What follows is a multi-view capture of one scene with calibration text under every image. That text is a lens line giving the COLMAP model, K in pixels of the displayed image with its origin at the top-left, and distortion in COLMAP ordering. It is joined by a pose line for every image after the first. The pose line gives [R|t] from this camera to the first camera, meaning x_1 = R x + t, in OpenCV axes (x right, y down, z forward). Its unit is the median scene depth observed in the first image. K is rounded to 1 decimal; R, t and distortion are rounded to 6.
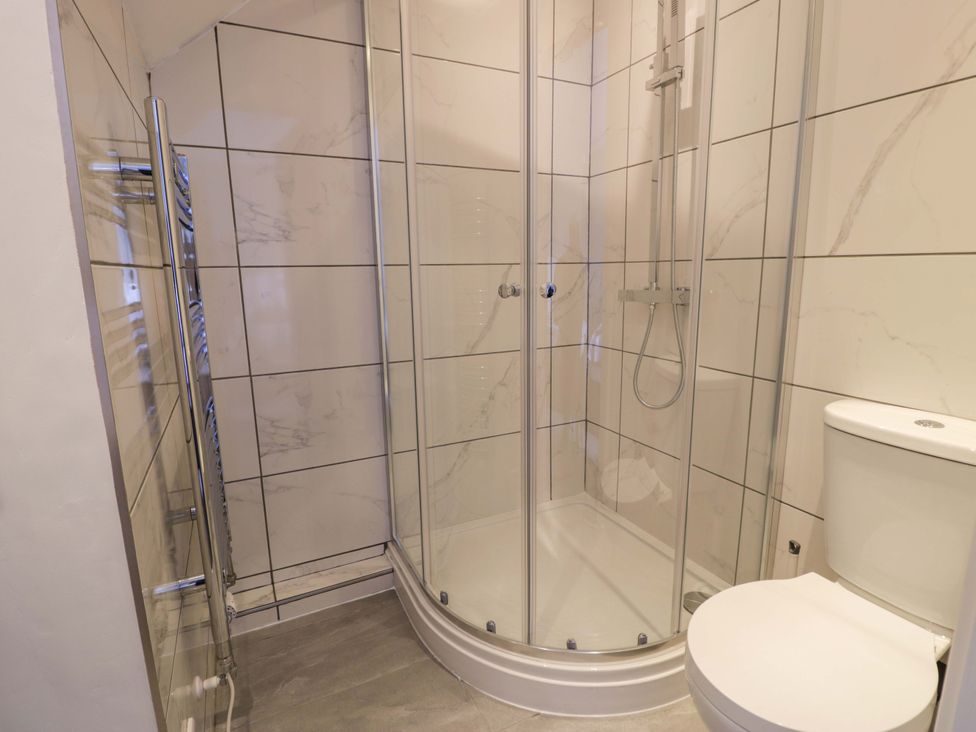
lens RADIAL K [[506.7, 0, 488.0], [0, 506.7, 366.0], [0, 0, 1]] dist [0.002247, -0.016133]
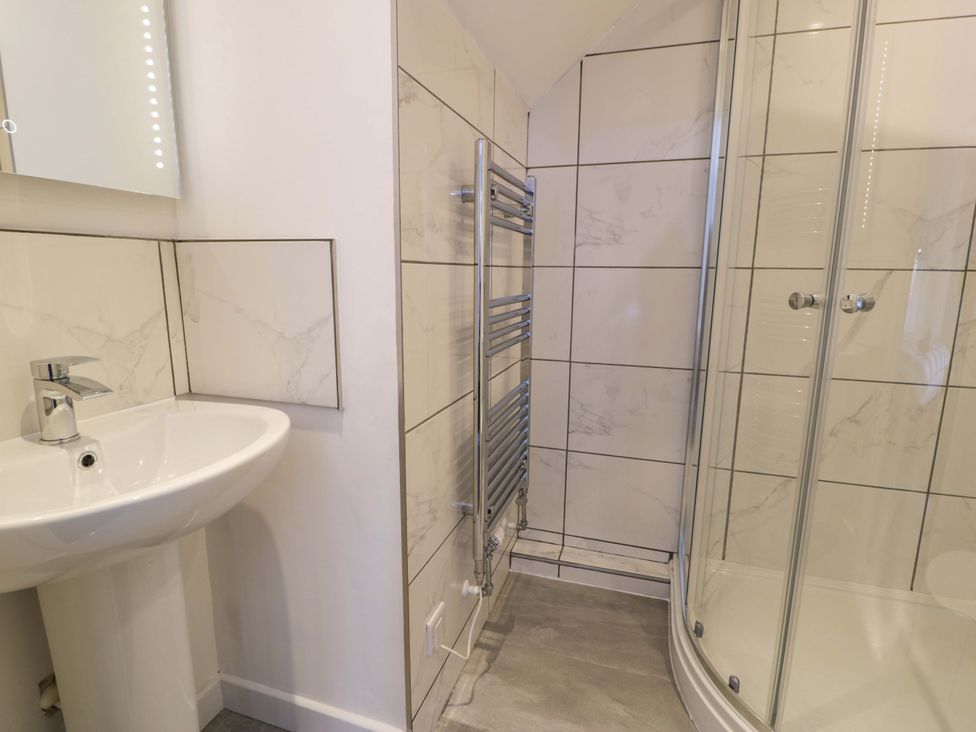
lens RADIAL K [[506.7, 0, 488.0], [0, 506.7, 366.0], [0, 0, 1]] dist [0.002247, -0.016133]
pose [[0.709991, 0.151138, -0.687801, 0.193396], [-0.152458, 0.986523, 0.059402, -0.010341], [0.687509, 0.062686, 0.723465, 0.038724]]
